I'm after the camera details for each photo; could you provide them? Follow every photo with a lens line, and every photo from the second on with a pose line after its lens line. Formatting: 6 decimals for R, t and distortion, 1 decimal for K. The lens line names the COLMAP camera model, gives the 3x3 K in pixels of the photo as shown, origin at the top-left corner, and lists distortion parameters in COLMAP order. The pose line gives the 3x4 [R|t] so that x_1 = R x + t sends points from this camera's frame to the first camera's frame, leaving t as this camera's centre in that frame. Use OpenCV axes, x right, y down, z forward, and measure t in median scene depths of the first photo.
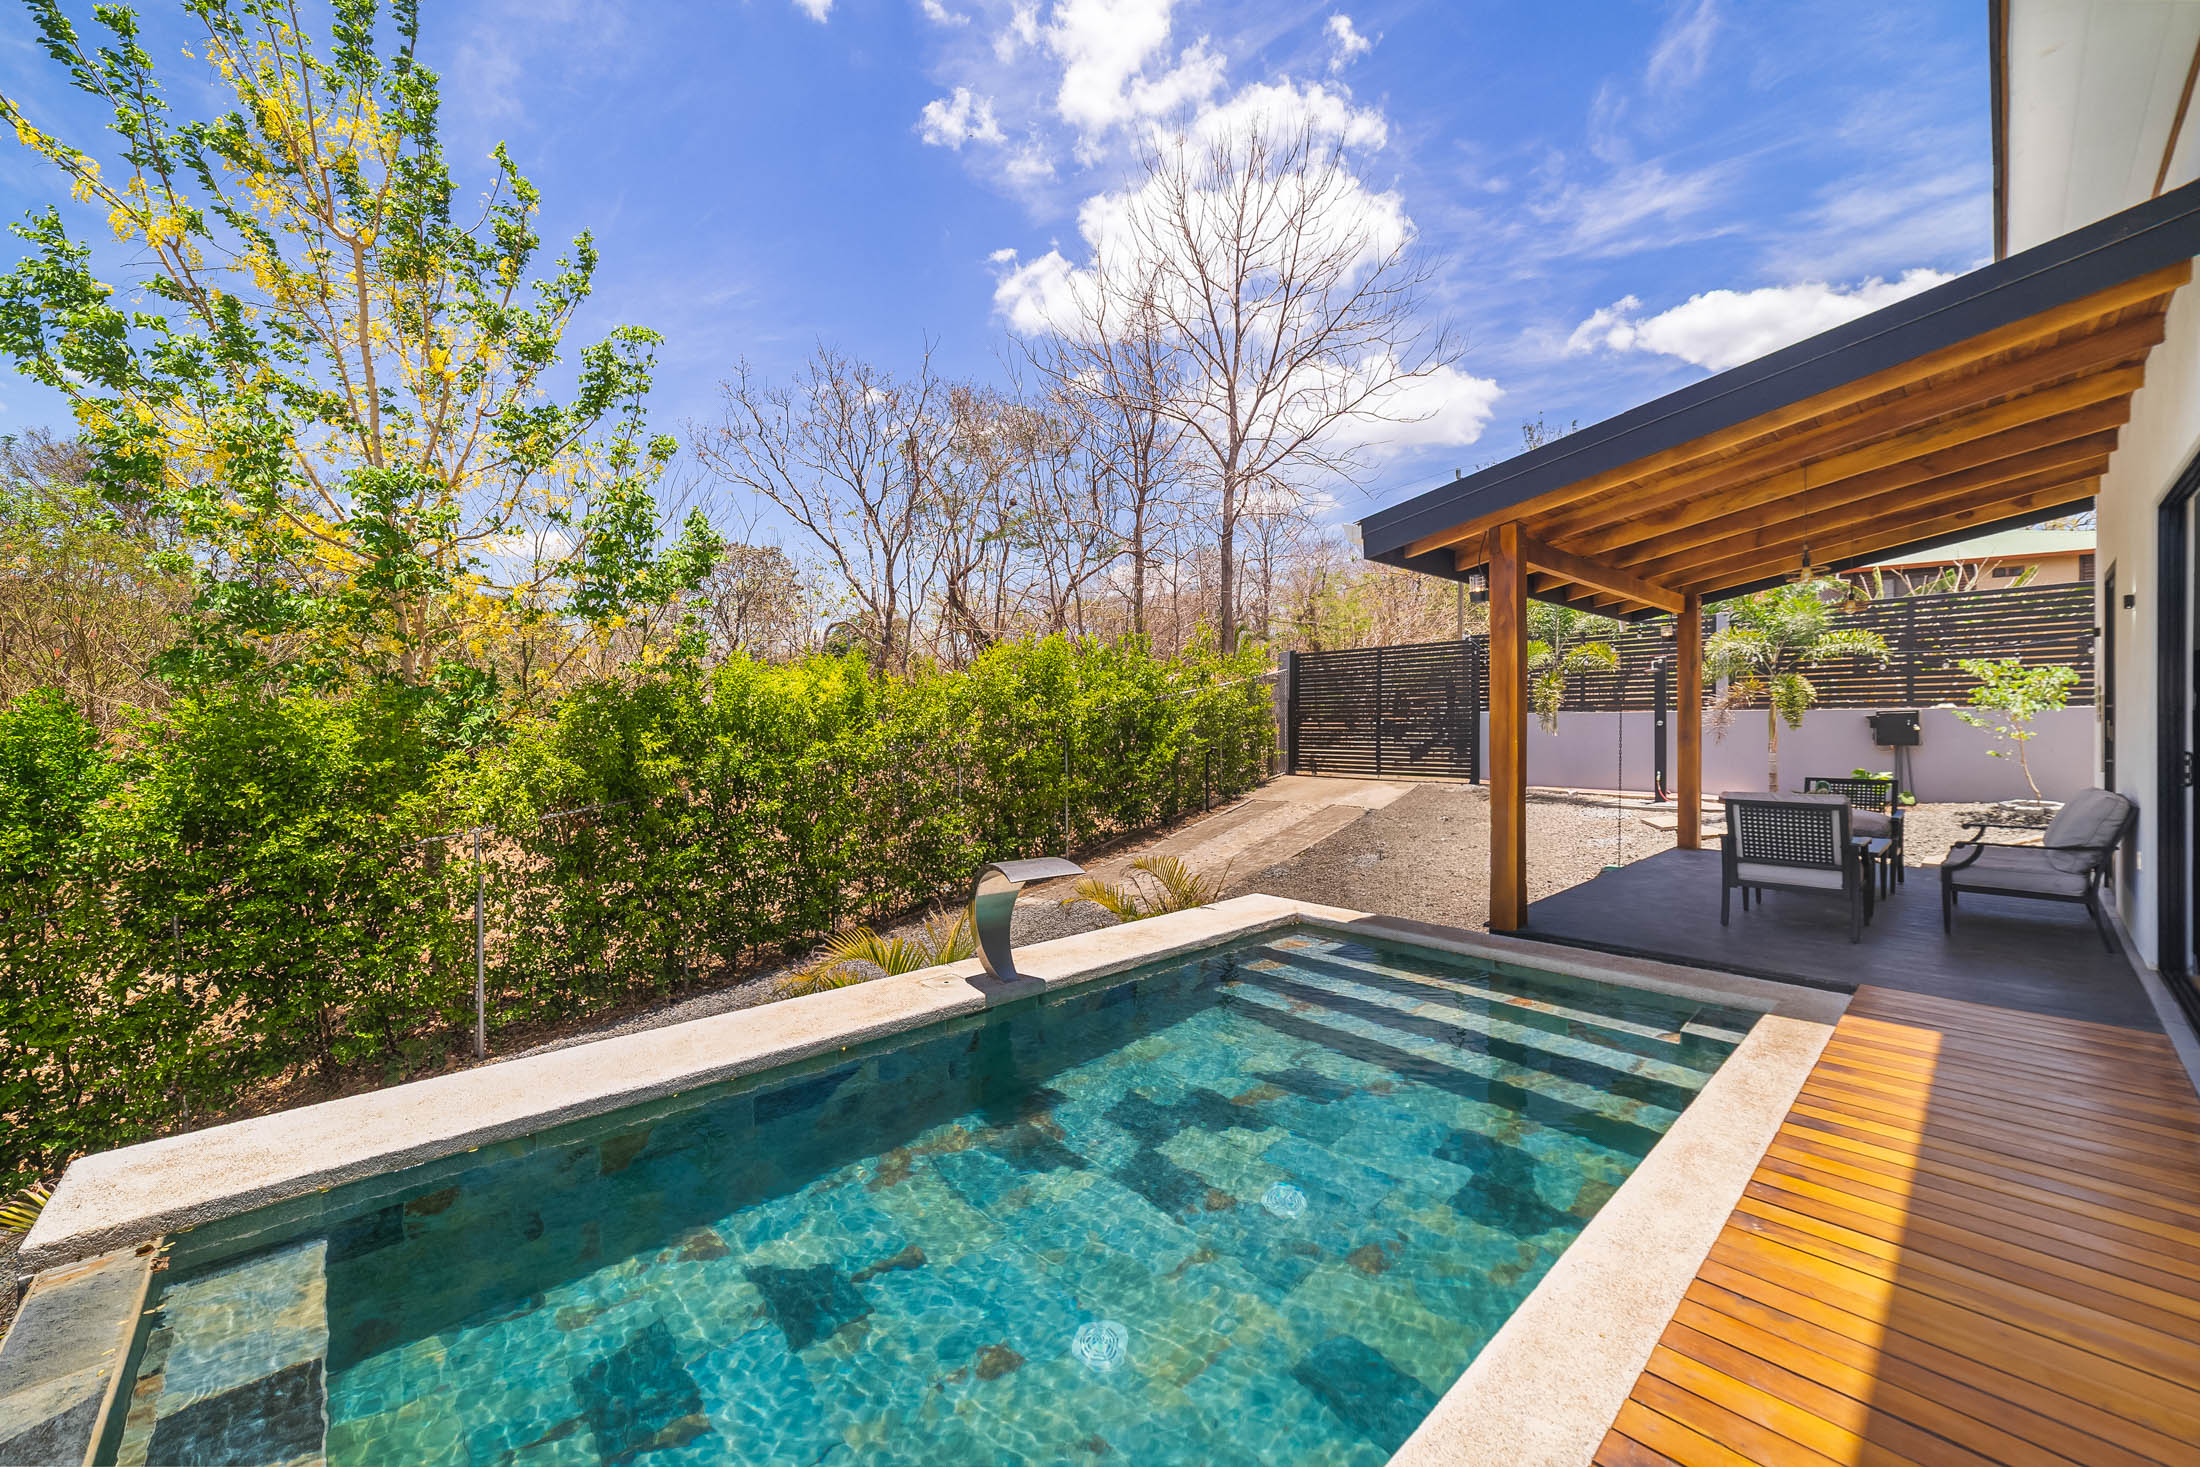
lens RADIAL K [[856.2, 0, 1109.3], [0, 856.2, 724.9], [0, 0, 1]] dist [-0.001239, 0.000094]
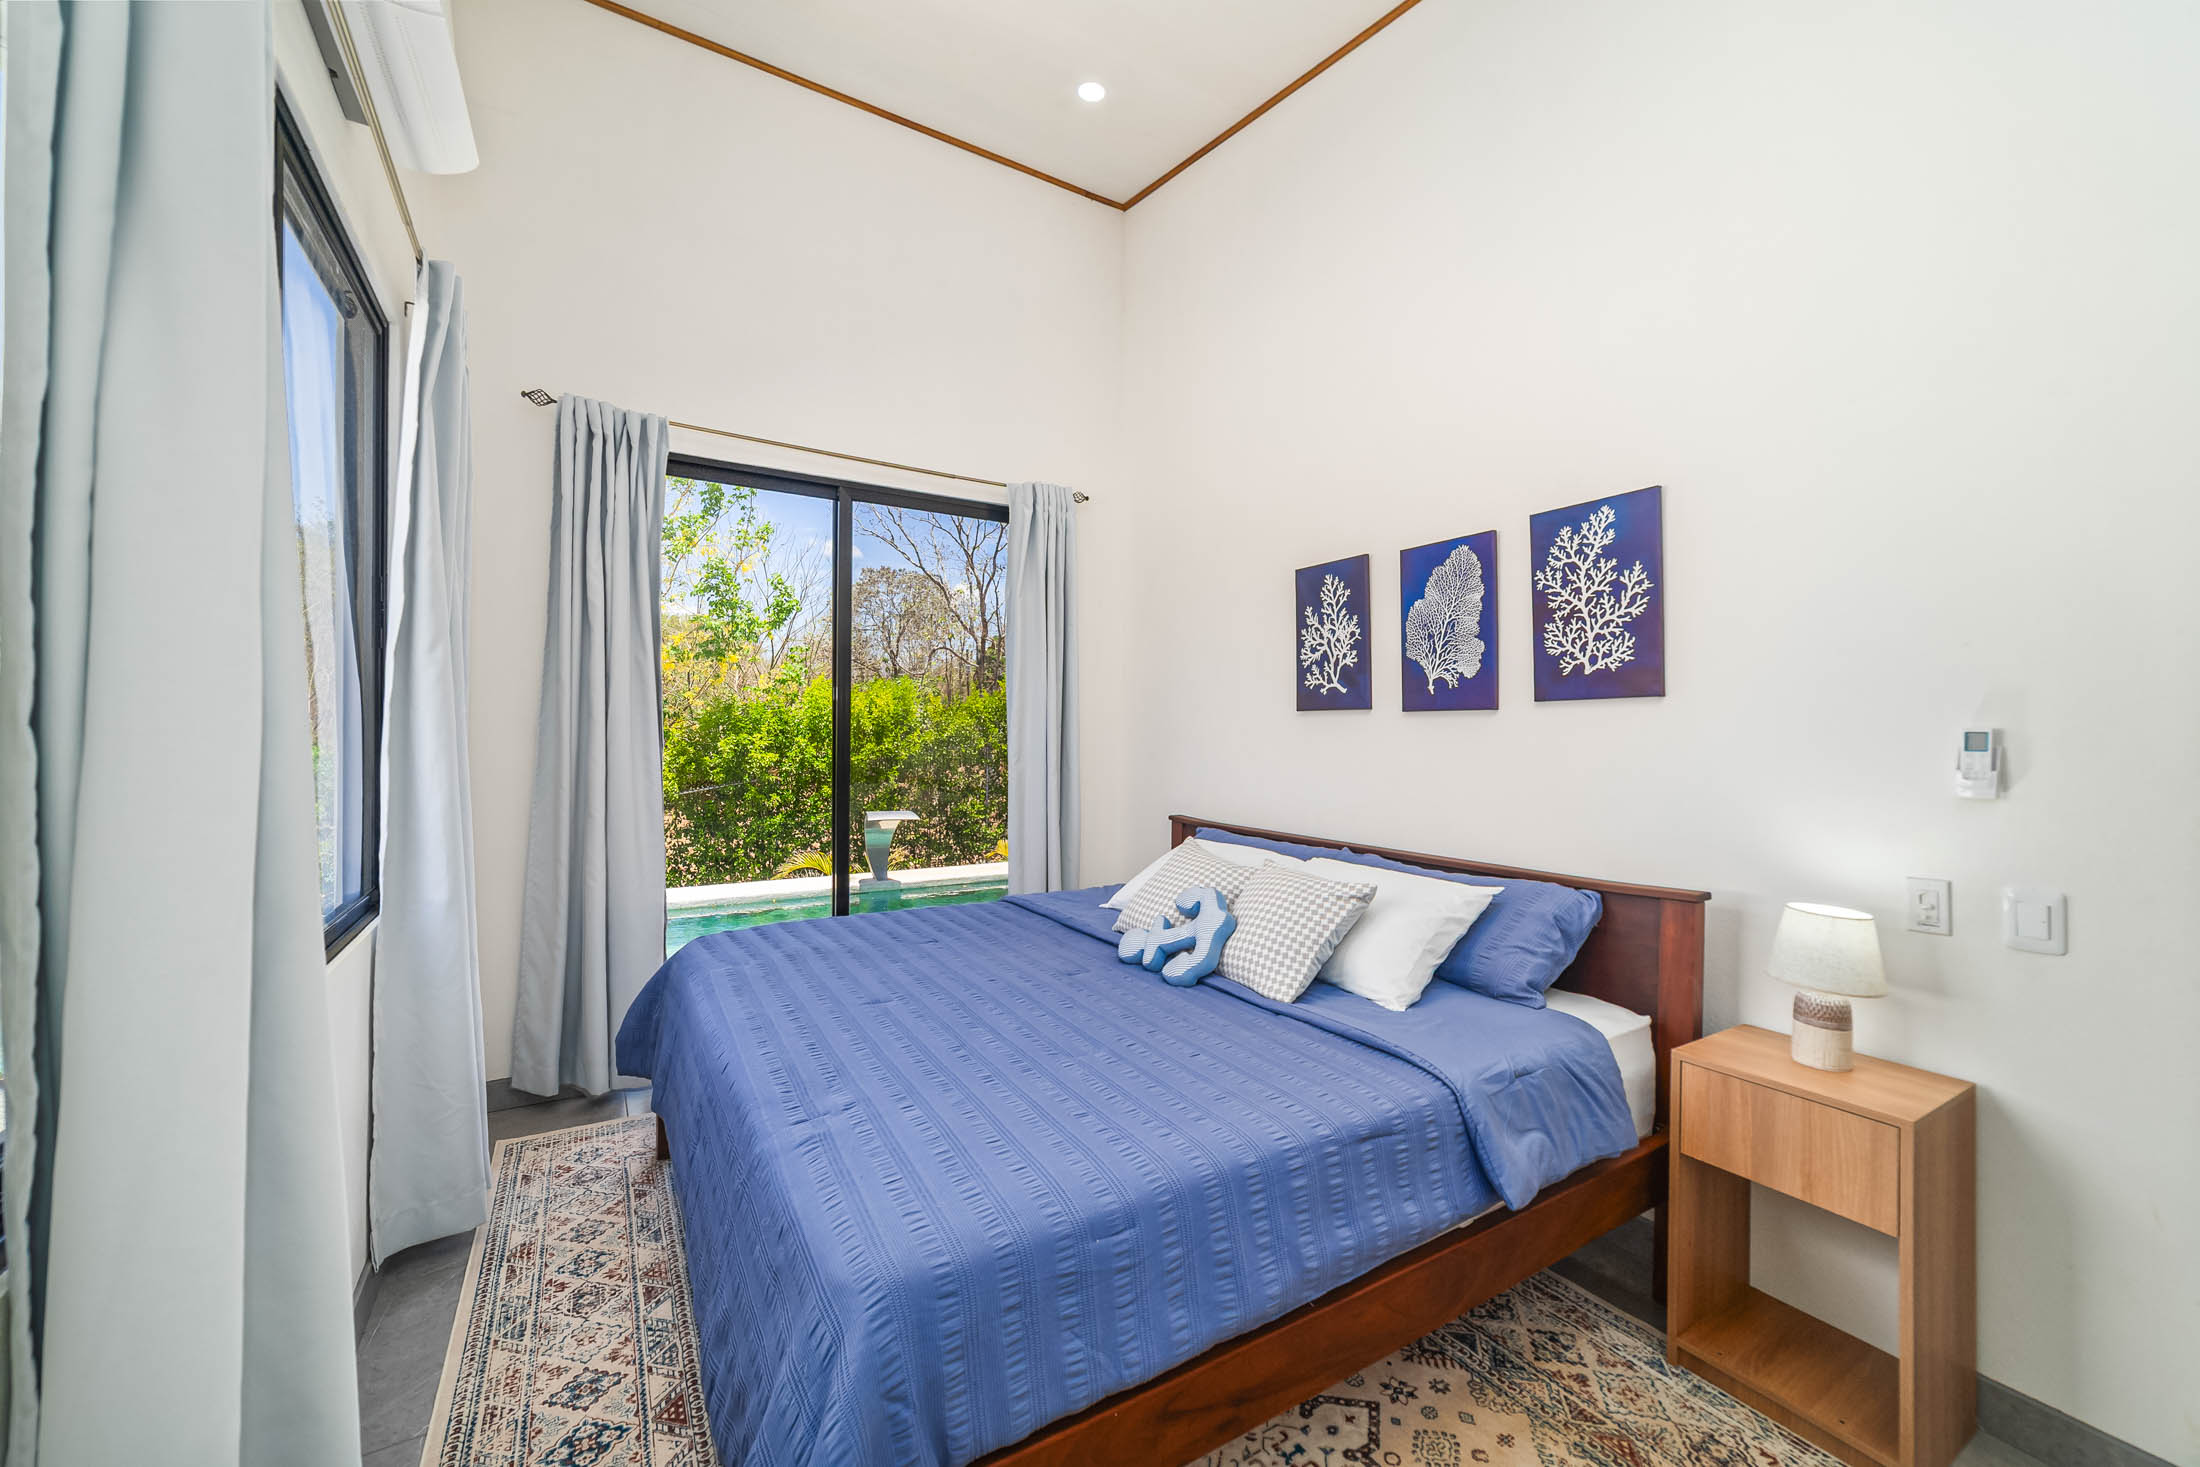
lens RADIAL K [[856.2, 0, 1094.2], [0, 856.2, 732.4], [0, 0, 1]] dist [-0.001239, 0.000094]
pose [[0.977190, 0.011170, -0.212073, 0.274440], [-0.012384, 0.999914, -0.004398, 0.002973], [0.212005, 0.006924, 0.977244, -0.239205]]
